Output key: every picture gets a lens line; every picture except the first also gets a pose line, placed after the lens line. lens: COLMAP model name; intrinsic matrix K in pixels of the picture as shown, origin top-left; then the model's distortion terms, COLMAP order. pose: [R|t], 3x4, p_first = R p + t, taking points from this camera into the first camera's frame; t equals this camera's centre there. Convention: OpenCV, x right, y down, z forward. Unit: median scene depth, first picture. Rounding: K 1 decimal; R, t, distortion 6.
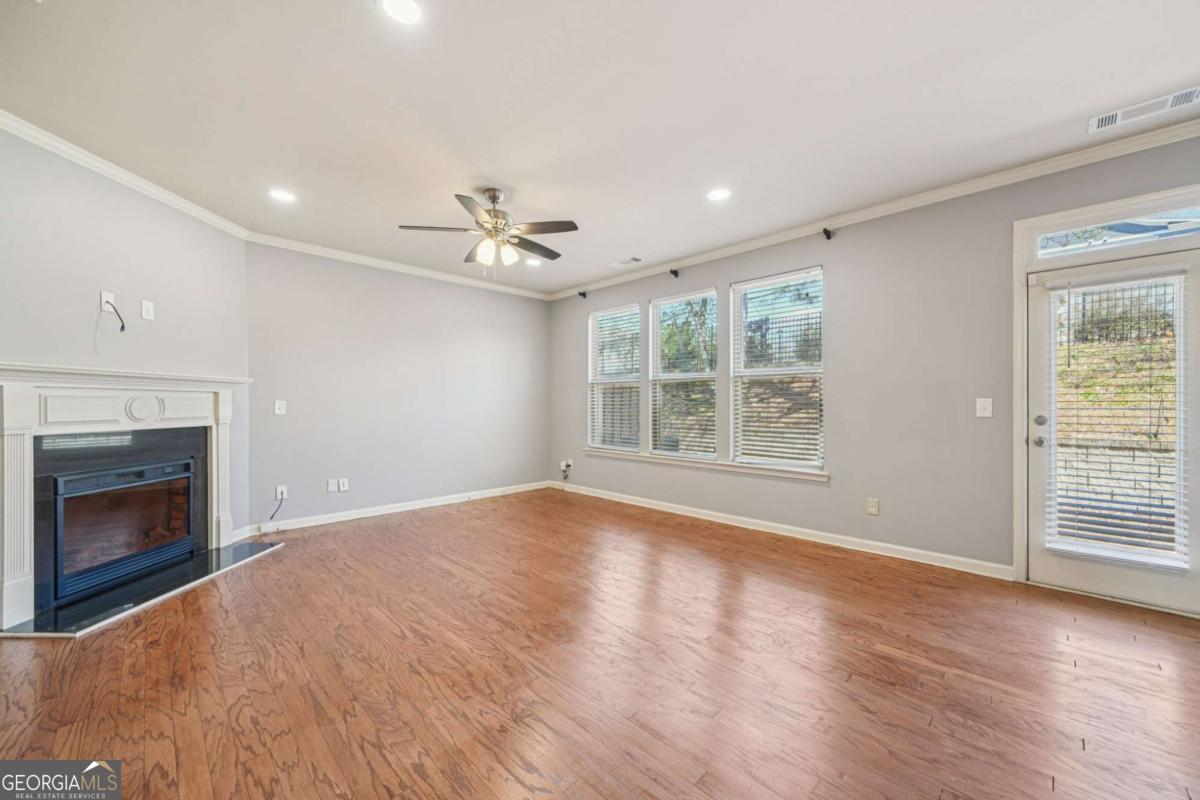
lens RADIAL K [[455.3, 0, 603.9], [0, 455.3, 400.9], [0, 0, 1]] dist [-0.001138, -0.000095]
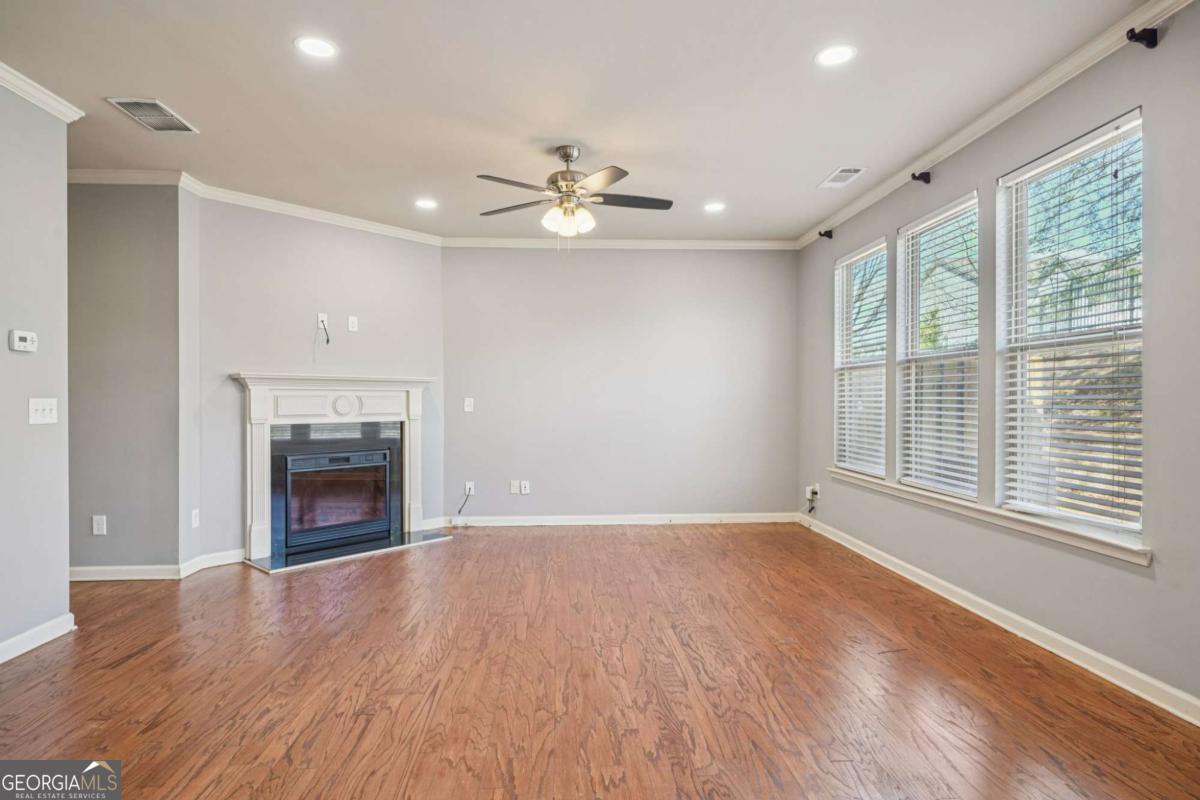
lens RADIAL K [[649.3, 0, 600.0], [0, 649.3, 400.0], [0, 0, 1]] dist [0.002385, 0.000711]
pose [[0.746452, -0.001913, -0.665437, 0.577667], [0.006290, 0.999971, 0.004181, -0.000697], [0.665410, -0.007307, 0.746443, 0.138333]]
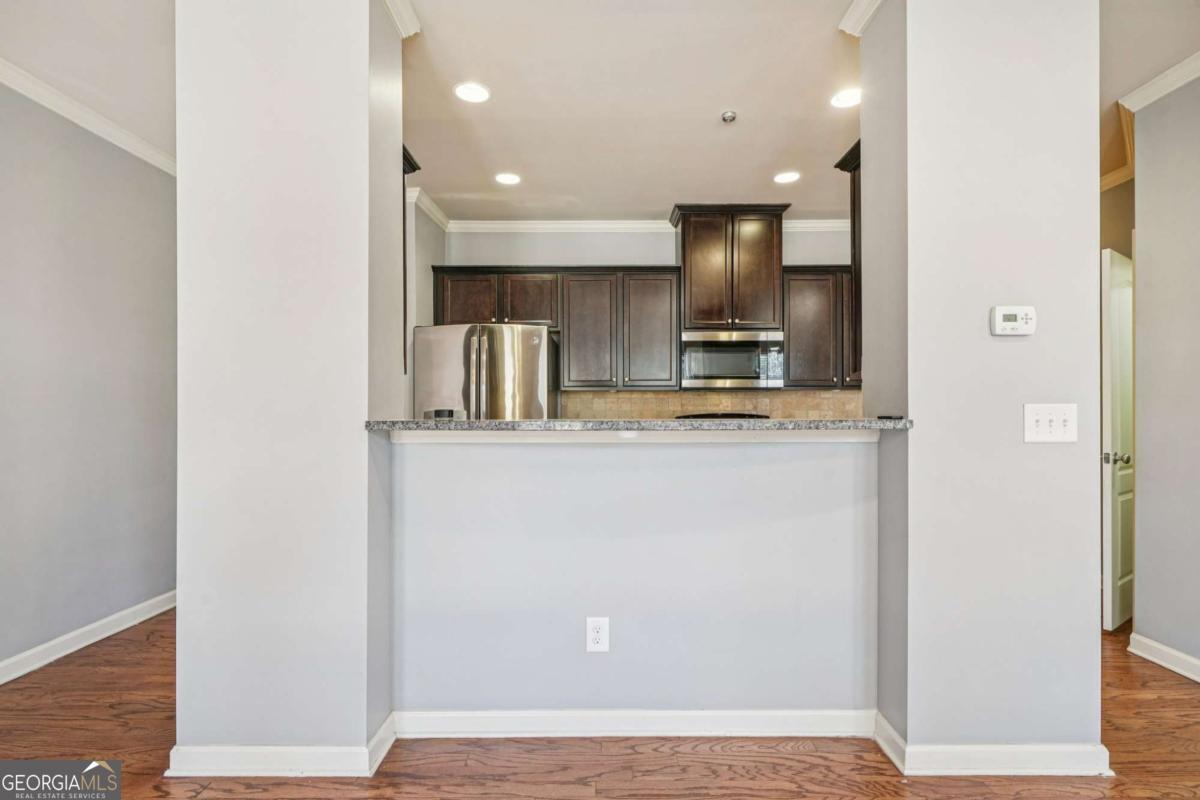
lens RADIAL K [[570.0, 0, 610.1], [0, 570.0, 410.3], [0, 0, 1]] dist [-0.000494, -0.000218]
pose [[-0.711137, 0.000412, -0.703053, 0.045746], [0.007690, 0.999945, -0.007193, 0.002904], [0.703011, -0.010521, -0.711101, 0.391892]]
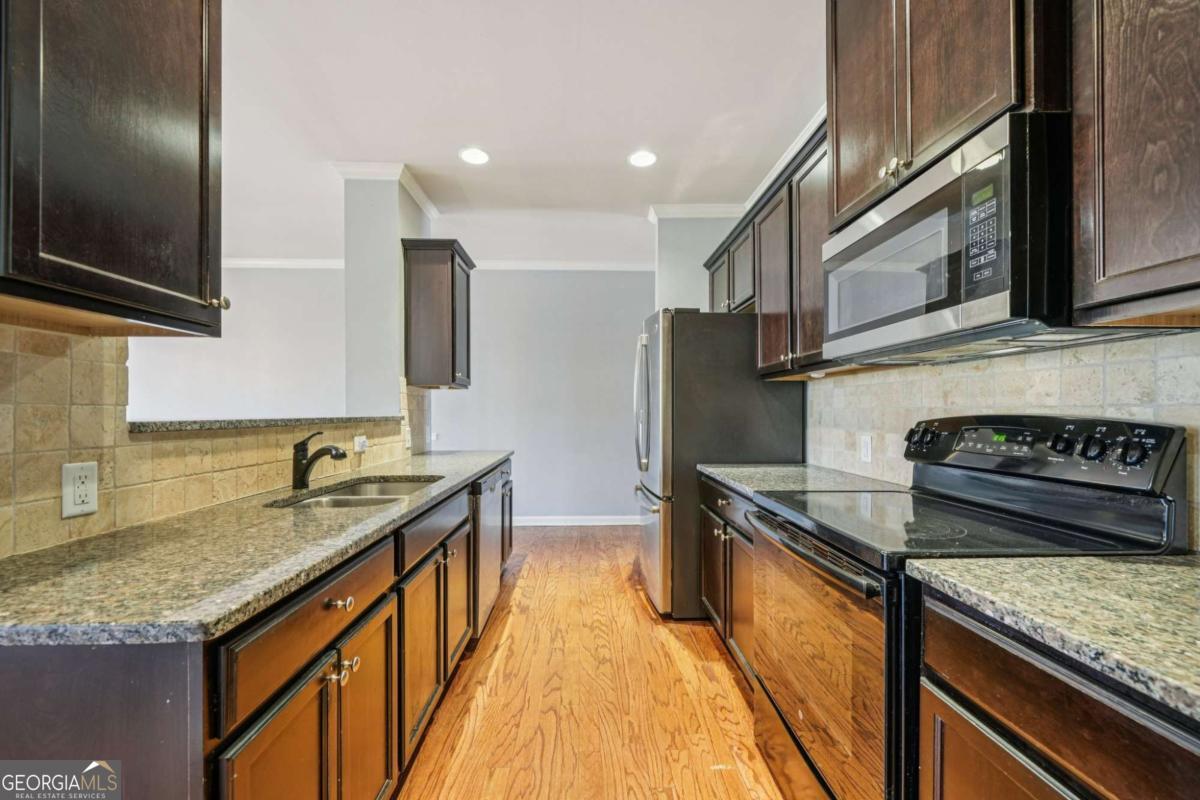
lens RADIAL K [[471.2, 0, 599.8], [0, 471.2, 412.6], [0, 0, 1]] dist [-0.000969, -0.000049]
pose [[-0.730326, 0.002079, 0.683096, -1.092046], [-0.000933, 0.999991, -0.004041, 0.002689], [-0.683099, -0.003589, -0.730317, 0.143635]]
